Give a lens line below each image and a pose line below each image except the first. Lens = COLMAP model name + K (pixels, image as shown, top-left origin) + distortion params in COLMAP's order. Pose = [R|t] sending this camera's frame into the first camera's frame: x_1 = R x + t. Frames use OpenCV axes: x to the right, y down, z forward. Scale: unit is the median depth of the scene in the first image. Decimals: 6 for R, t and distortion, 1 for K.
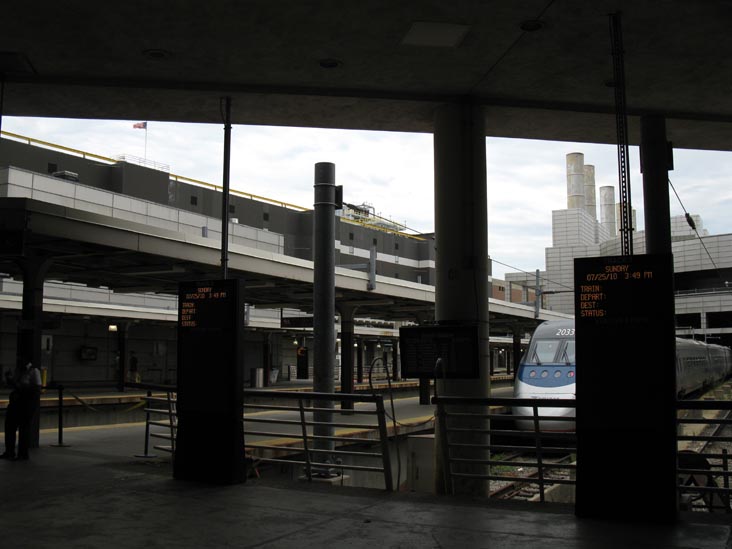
lens RADIAL K [[777.6, 0, 365.9], [0, 777.6, 253.1], [0, 0, 1]] dist [-0.155006, 0.055629]
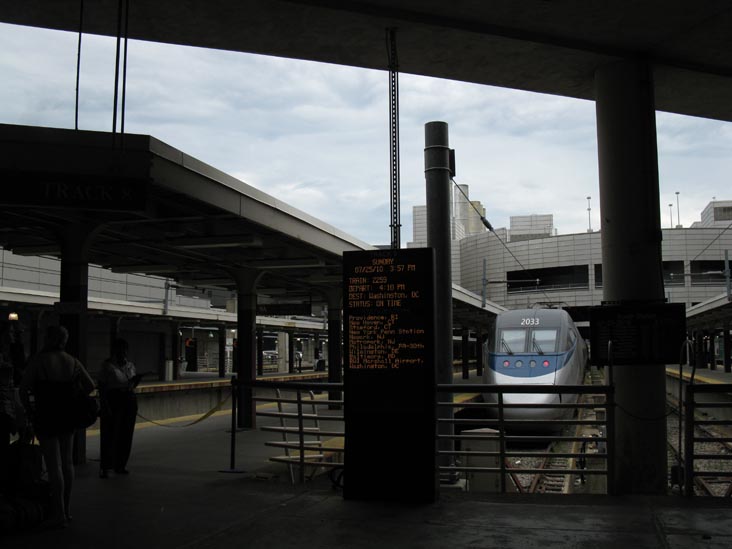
lens RADIAL K [[771.9, 0, 364.7], [0, 771.9, 266.9], [0, 0, 1]] dist [-0.235966, 0.306750]
pose [[0.979782, 0.015224, 0.199489, -0.153820], [-0.020463, 0.999497, 0.024229, 0.013678], [-0.199020, -0.027821, 0.979600, 0.087846]]
